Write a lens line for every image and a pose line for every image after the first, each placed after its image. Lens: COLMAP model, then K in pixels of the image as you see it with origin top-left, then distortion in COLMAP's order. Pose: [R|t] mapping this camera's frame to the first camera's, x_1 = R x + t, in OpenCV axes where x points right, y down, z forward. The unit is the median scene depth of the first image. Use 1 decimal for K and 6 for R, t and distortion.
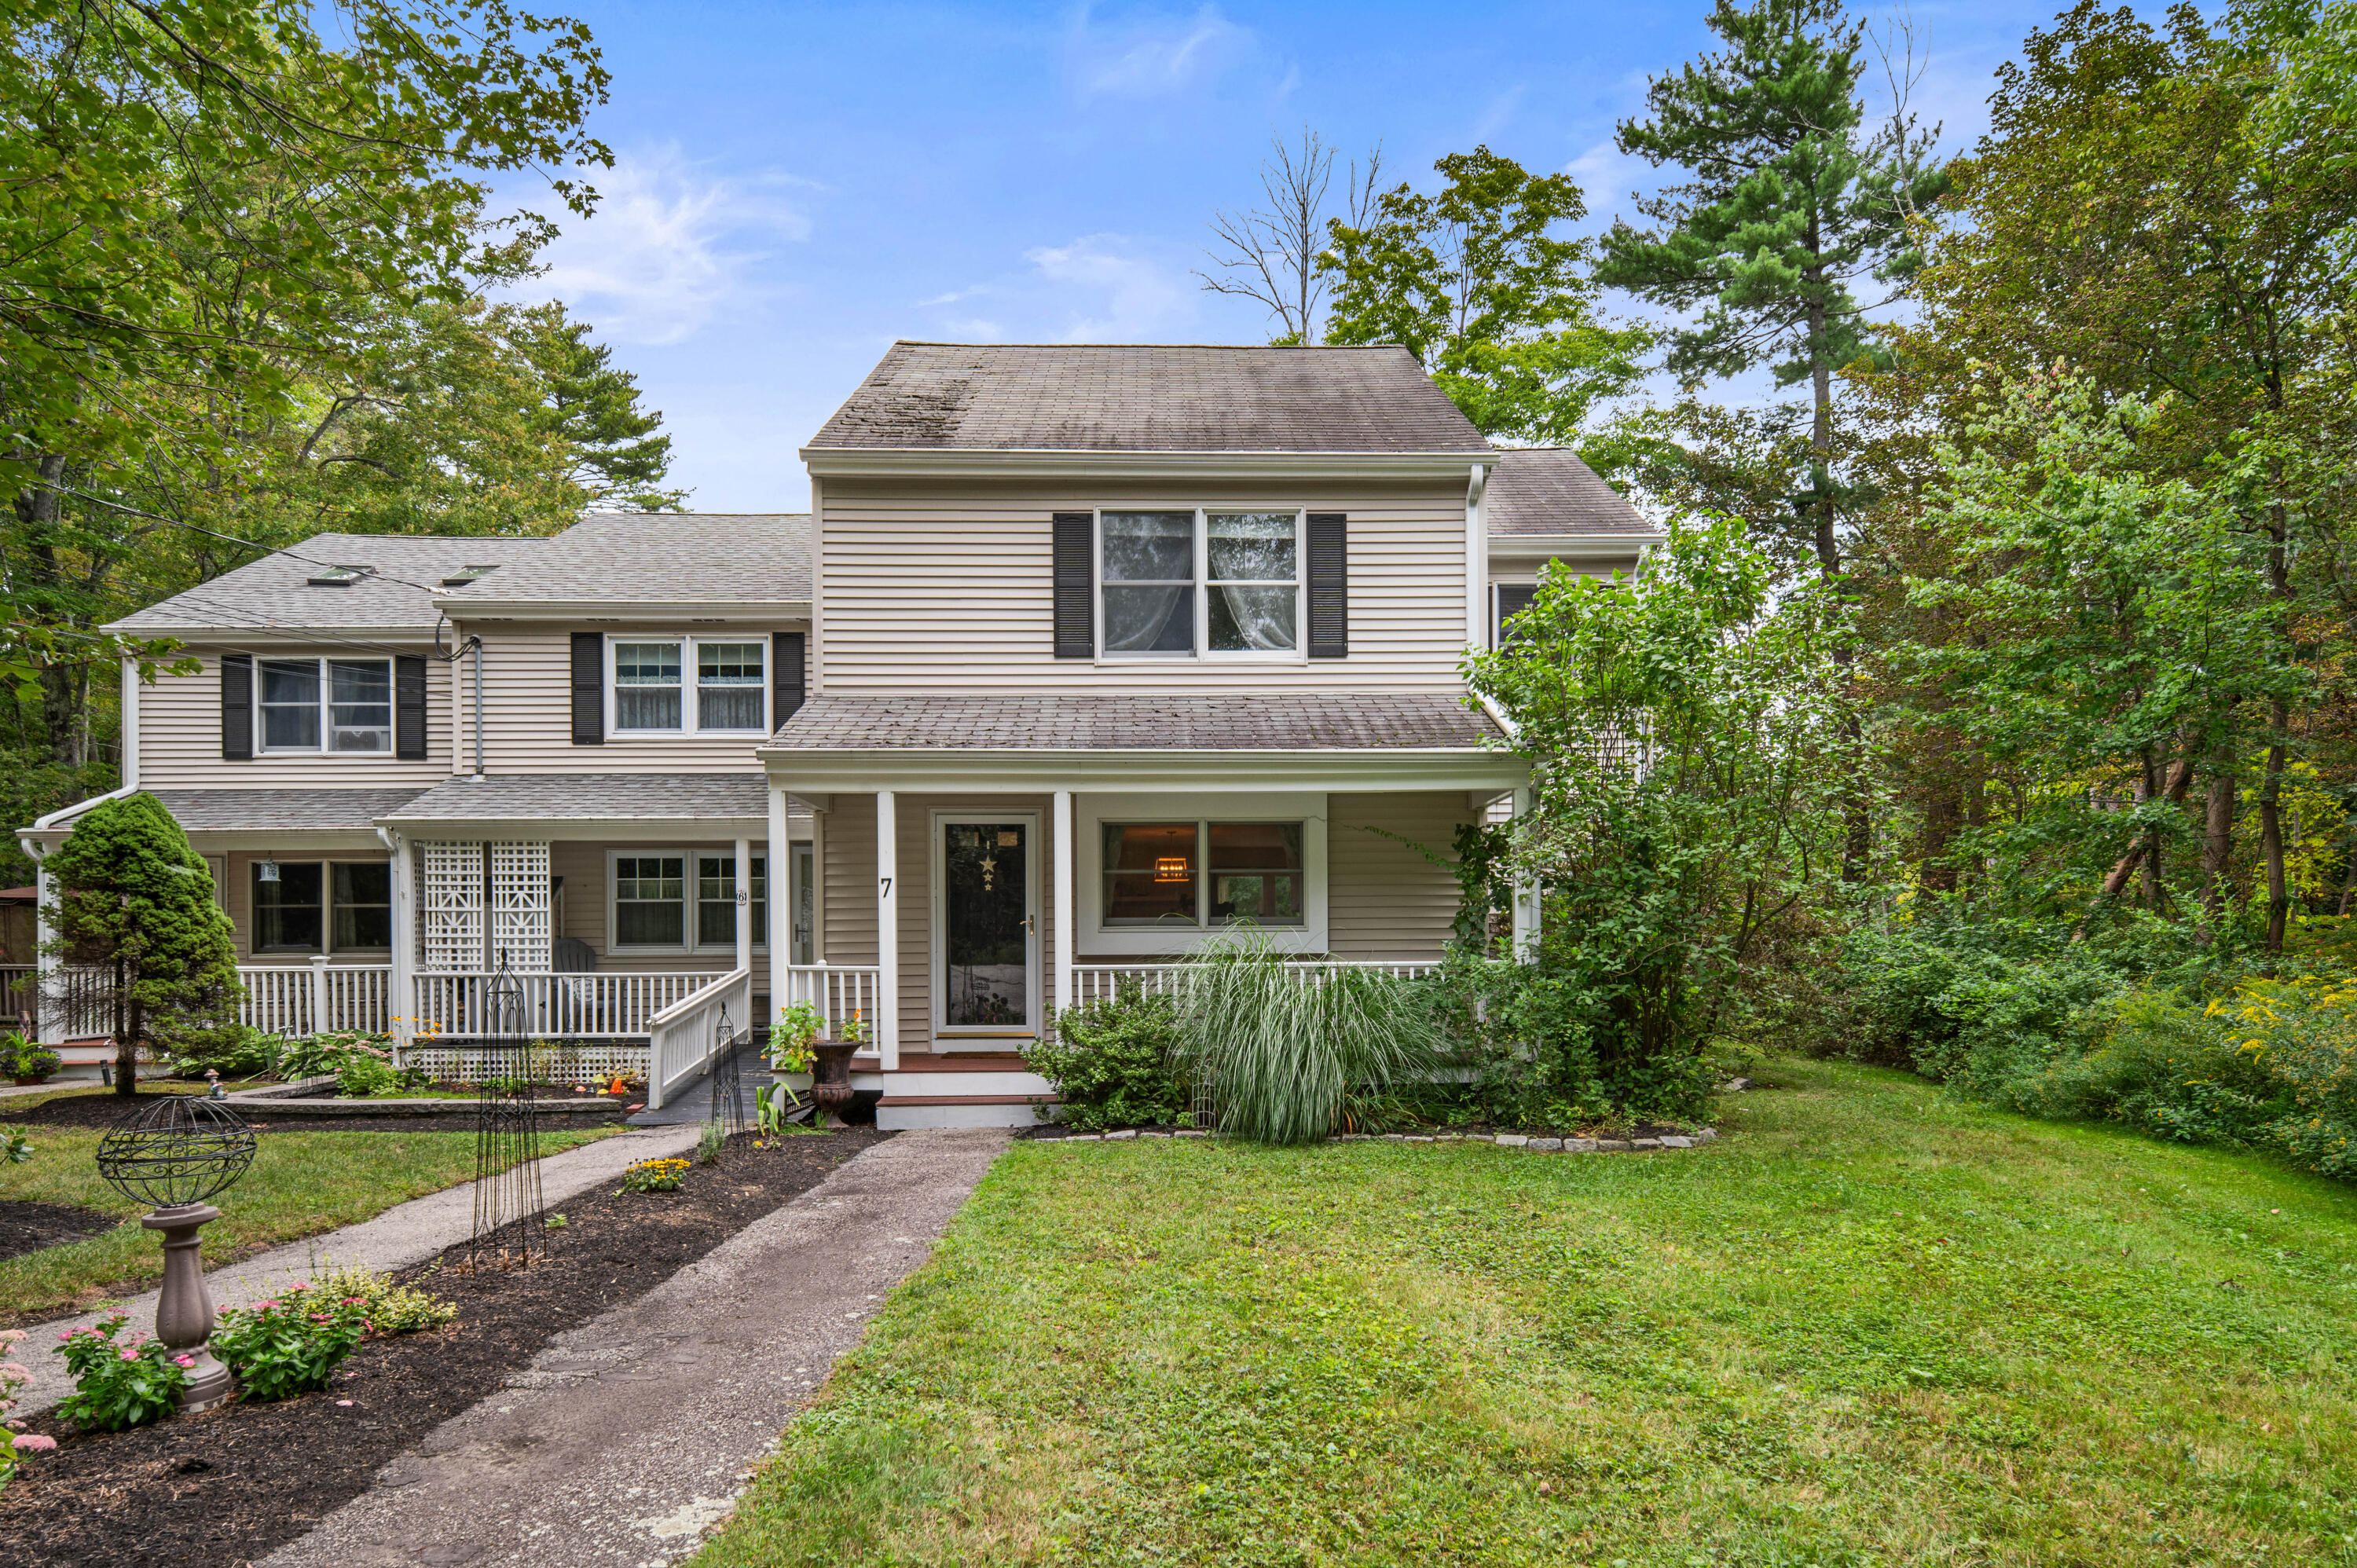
lens RADIAL K [[1366.7, 0, 1205.8], [0, 1366.7, 939.4], [0, 0, 1]] dist [0.003040, -0.000422]
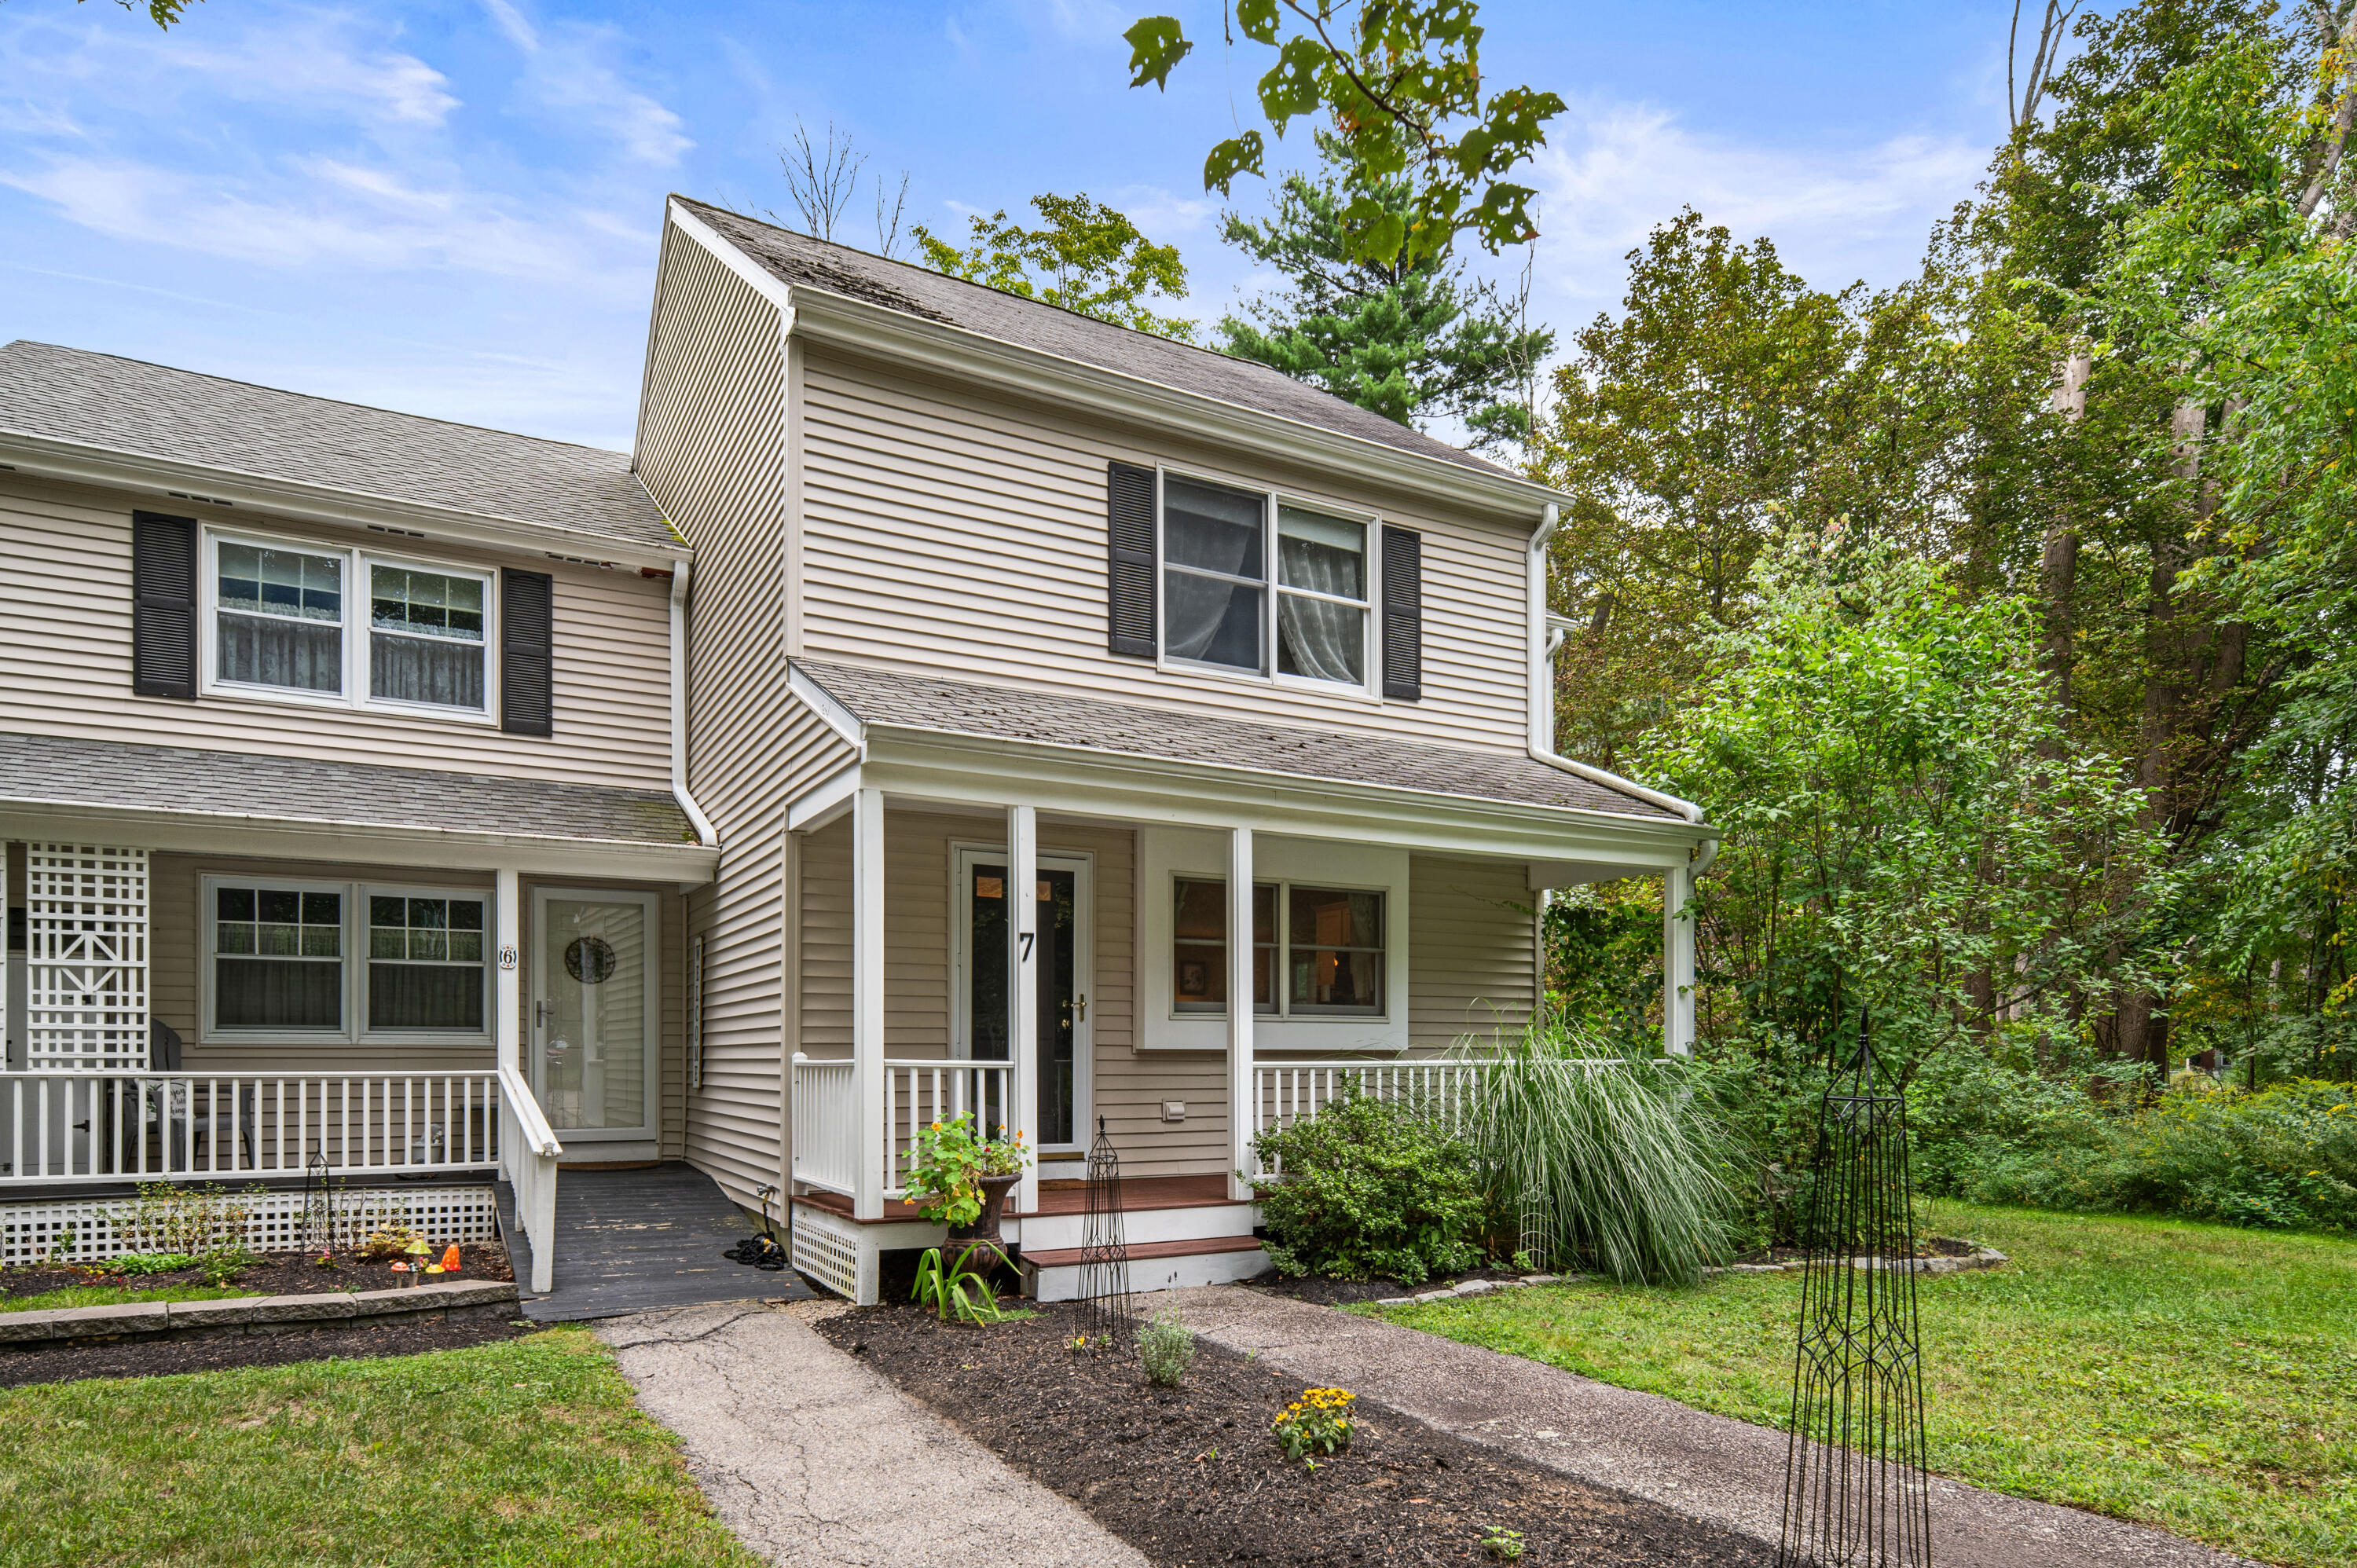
lens RADIAL K [[1398.6, 0, 1200.4], [0, 1398.6, 1043.1], [0, 0, 1]] dist [0.002957, -0.001116]
pose [[0.886622, 0.013270, 0.462304, -0.357974], [-0.012146, 0.999912, -0.005408, 0.009896], [-0.462335, -0.000820, 0.886705, 0.252276]]
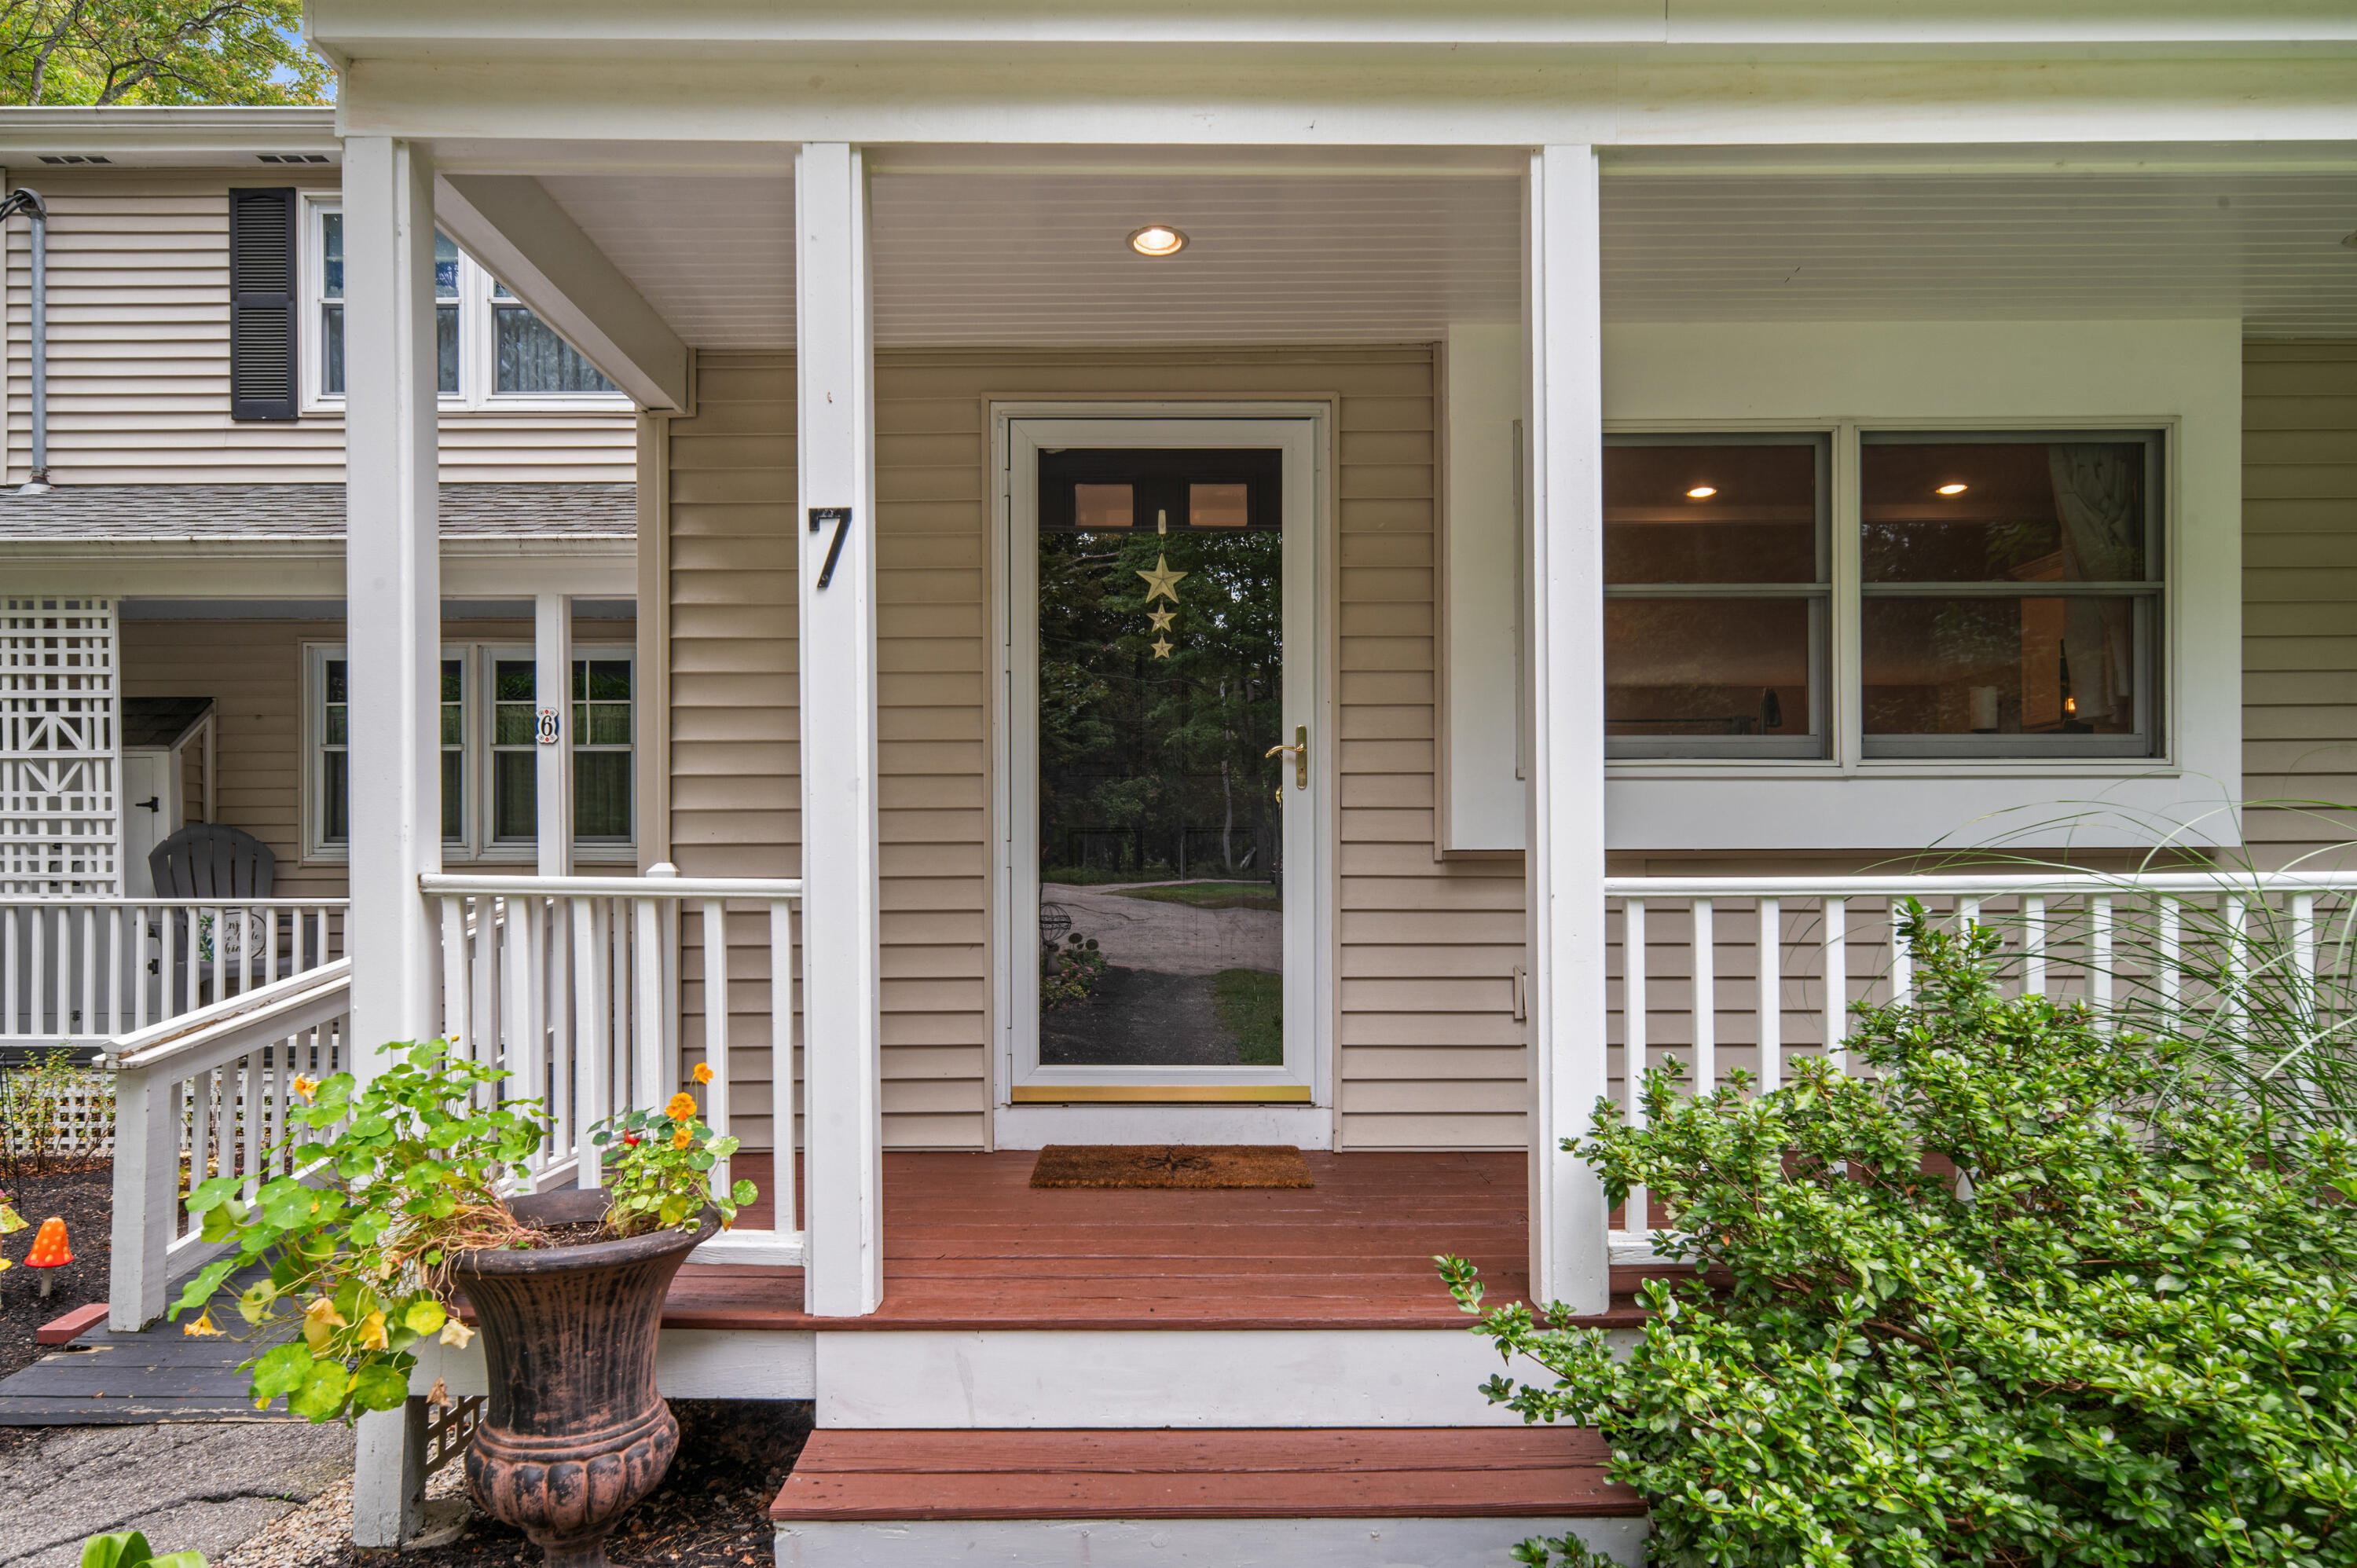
lens RADIAL K [[1389.3, 0, 1175.5], [0, 1389.3, 872.0], [0, 0, 1]] dist [0.001213, 0.001057]
pose [[0.999308, 0.003605, -0.037027, -0.123259], [-0.003410, 0.999980, 0.005333, 0.012599], [0.037045, -0.005203, 0.999300, 0.568905]]
